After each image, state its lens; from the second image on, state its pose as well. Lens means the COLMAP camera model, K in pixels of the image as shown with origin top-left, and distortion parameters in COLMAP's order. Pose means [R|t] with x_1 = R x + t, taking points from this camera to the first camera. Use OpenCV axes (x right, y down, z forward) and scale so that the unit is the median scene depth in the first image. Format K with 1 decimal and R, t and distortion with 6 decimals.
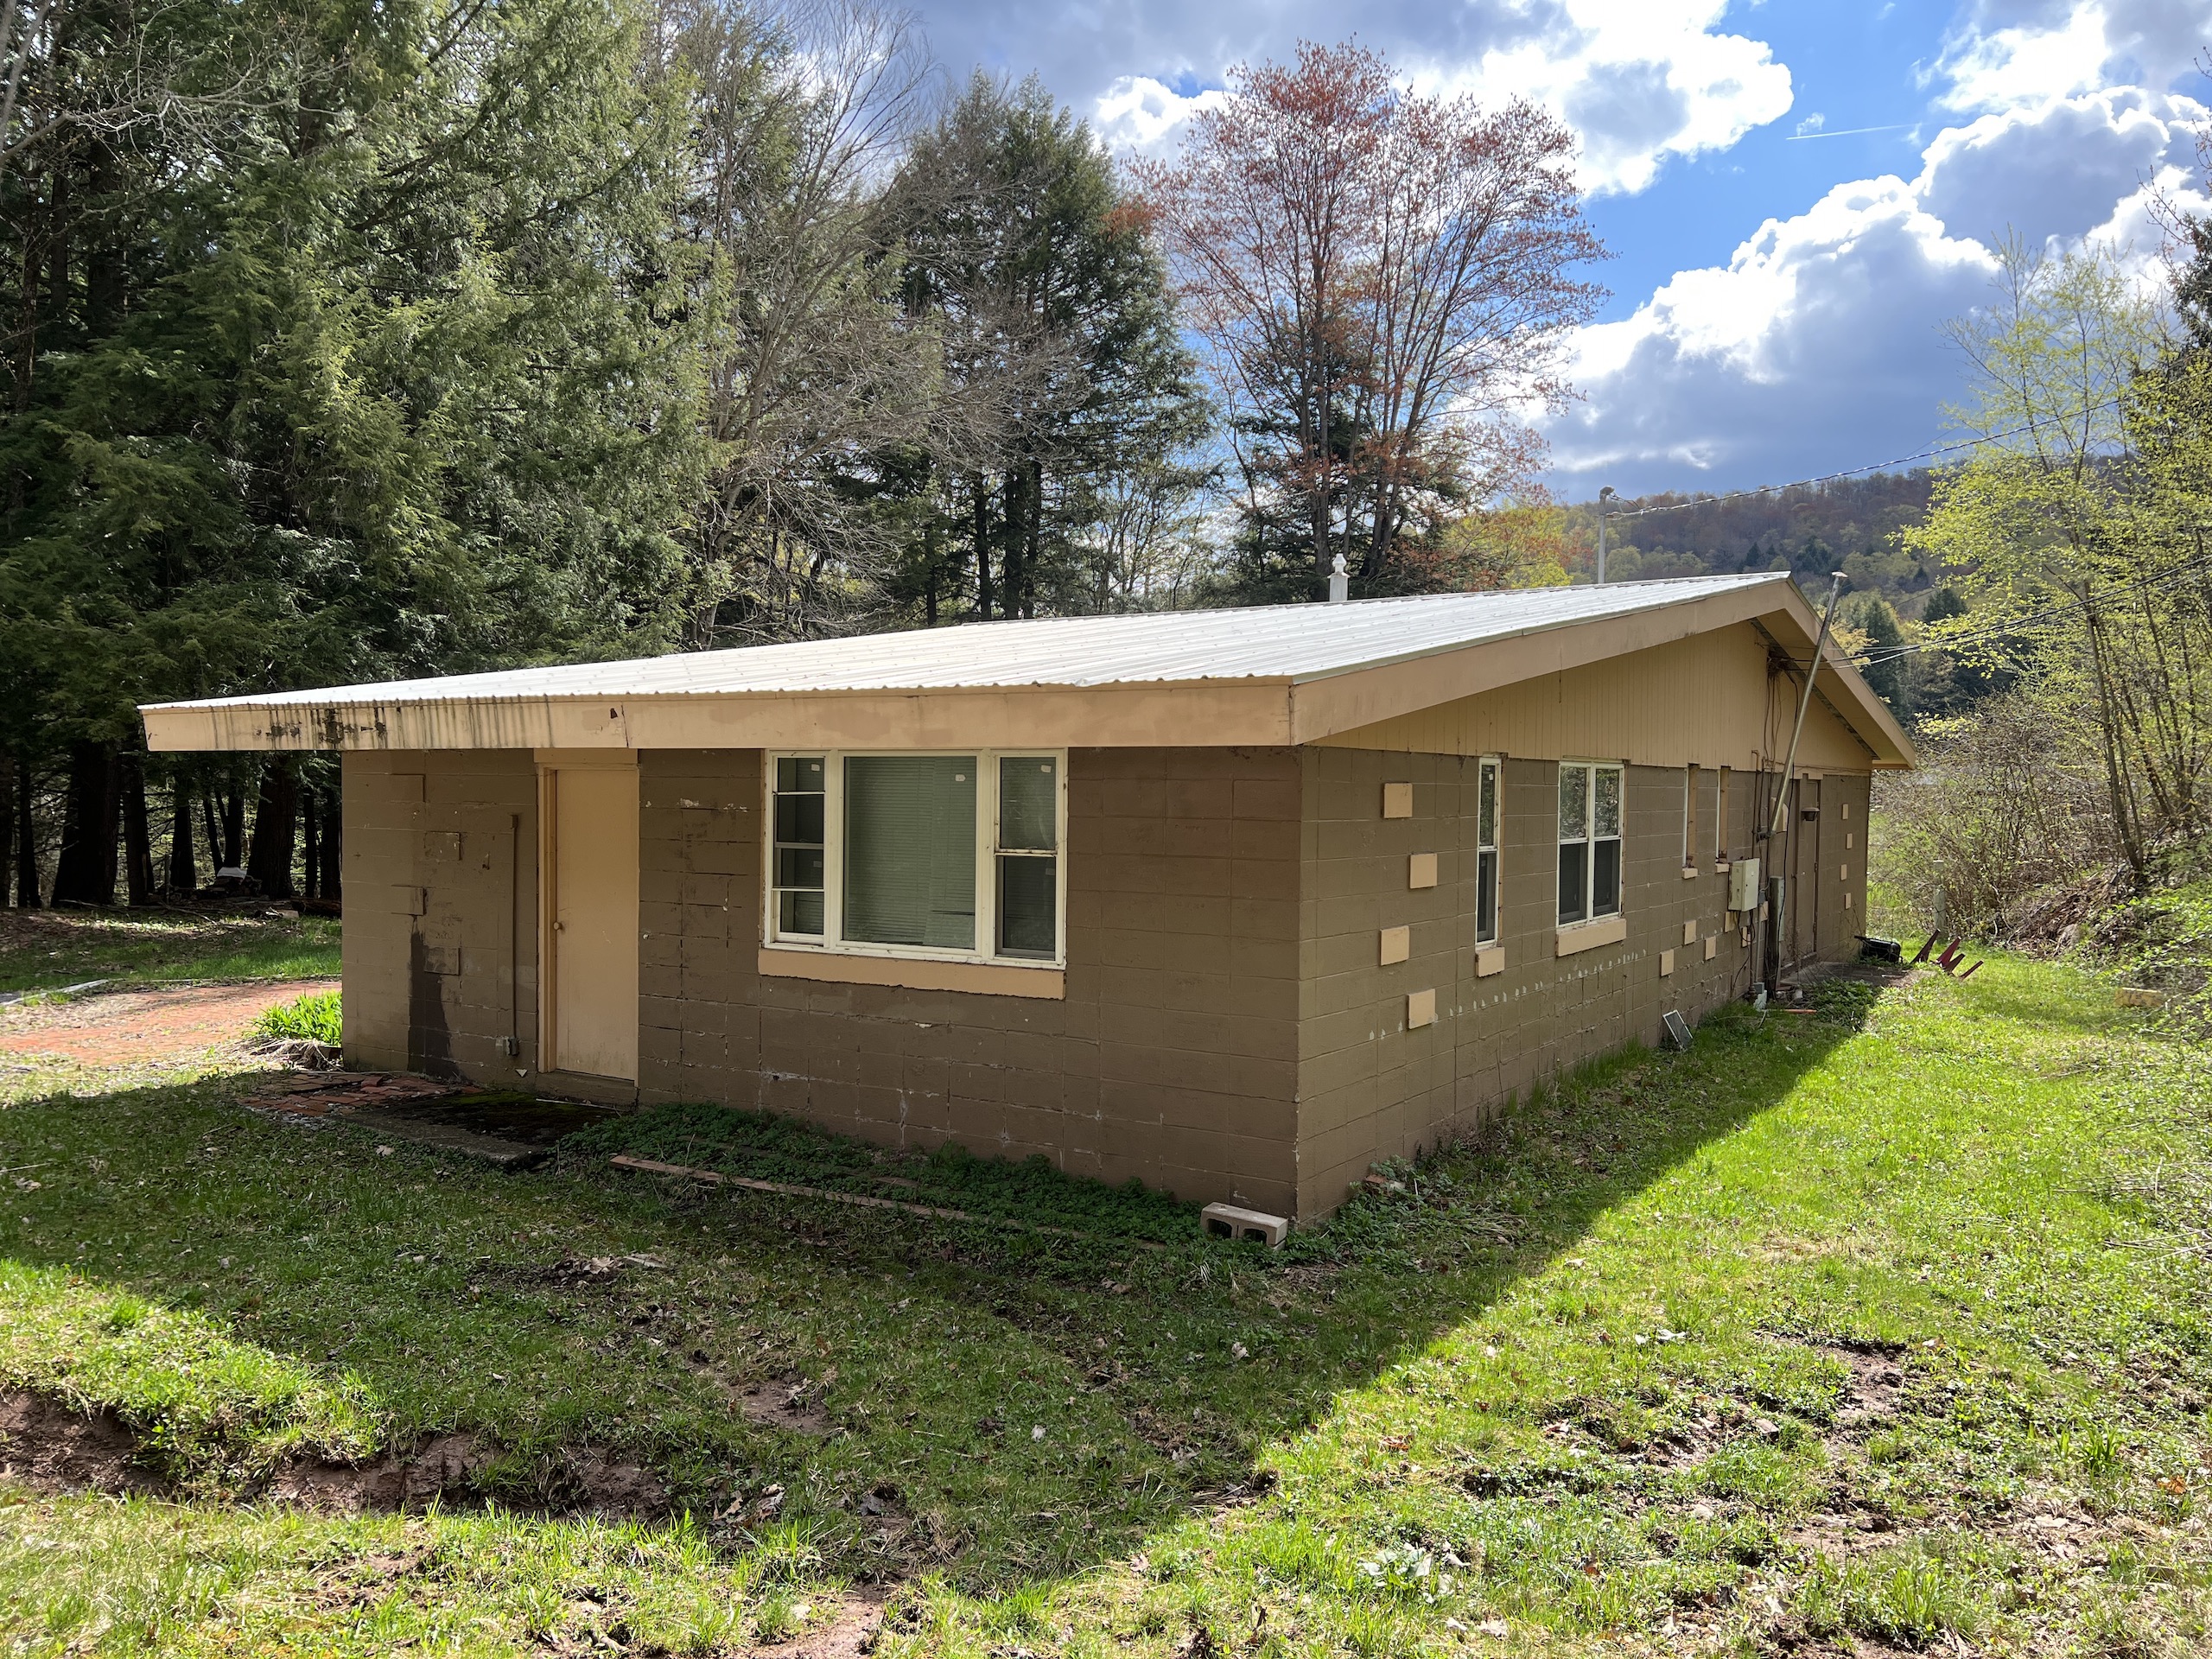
lens RADIAL K [[1663.8, 0, 1103.3], [0, 1663.8, 827.5], [0, 0, 1]] dist [0.081389, -0.083219]
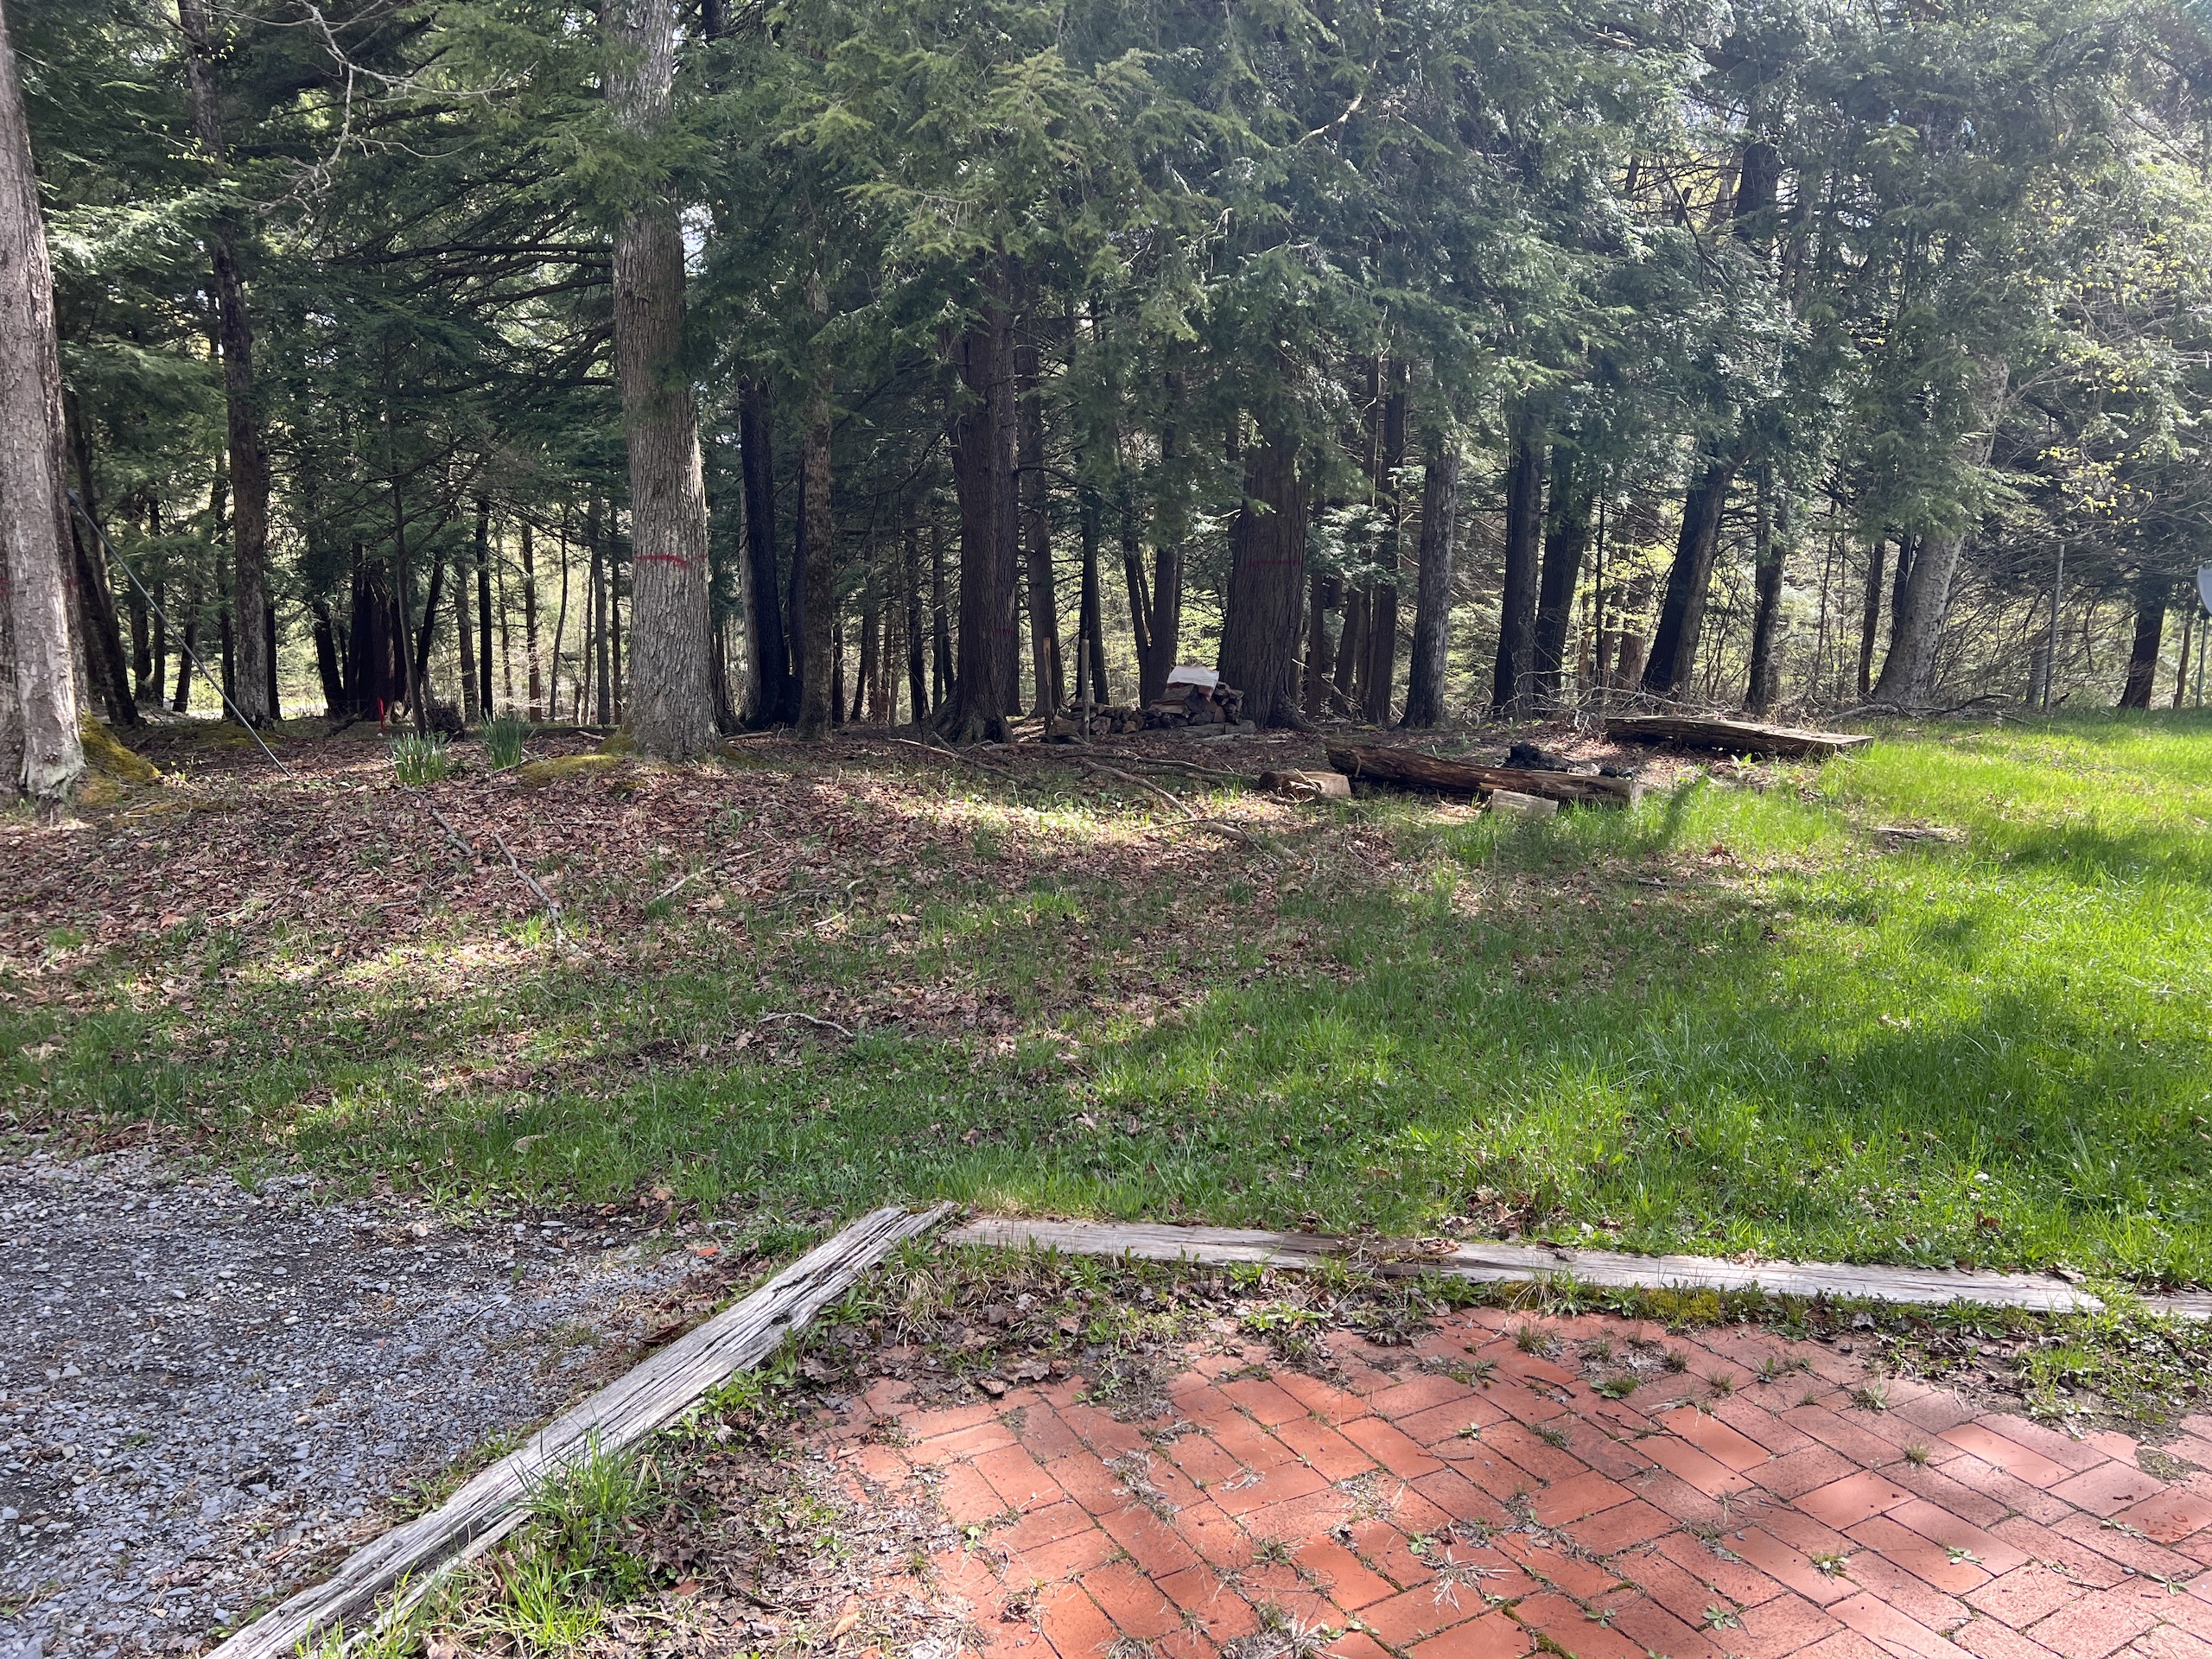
lens RADIAL K [[1663.8, 0, 1099.9], [0, 1663.8, 828.2], [0, 0, 1]] dist [0.081389, -0.083219]
pose [[0.883453, 0.069815, -0.463288, -0.349982], [-0.009598, 0.991325, 0.131085, 0.007170], [0.468421, -0.111361, 0.876459, 0.621128]]
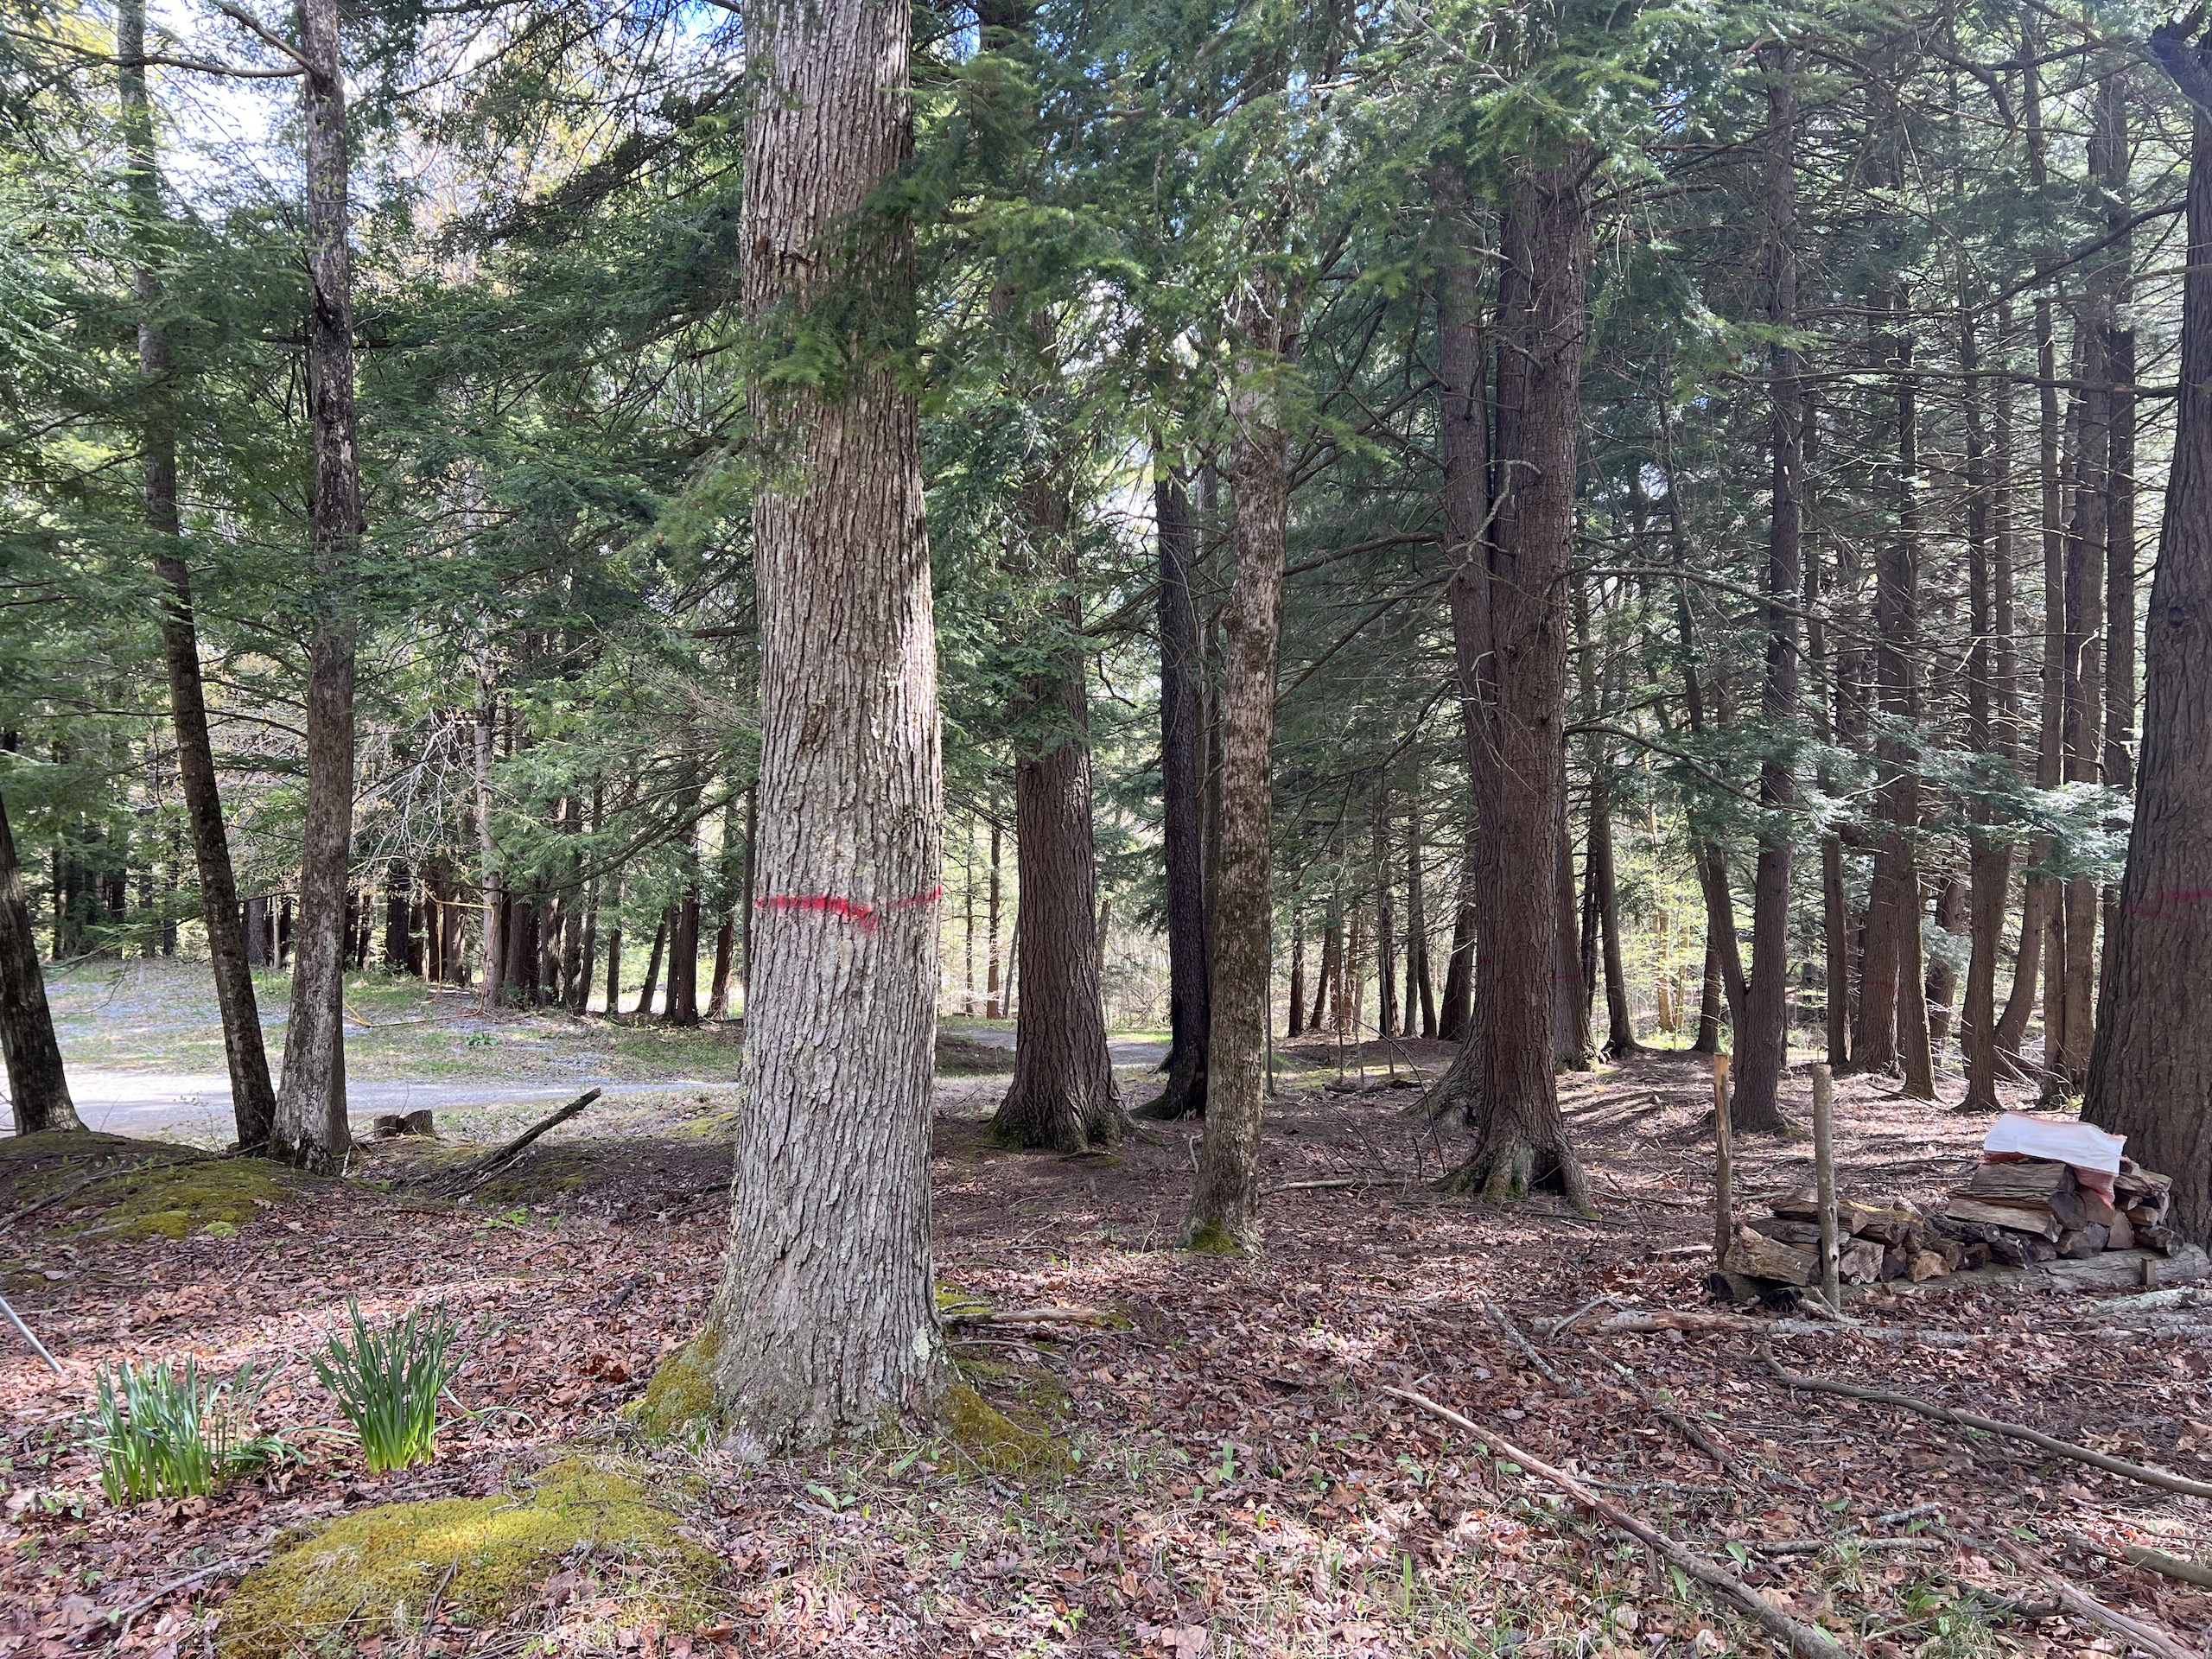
lens RADIAL K [[1663.8, 0, 1104.6], [0, 1663.8, 835.4], [0, 0, 1]] dist [0.081389, -0.083219]
pose [[0.724575, -0.006459, -0.689166, -0.473174], [-0.020991, 0.999285, -0.031435, -0.002705], [0.688877, 0.037243, 0.723921, 0.790912]]
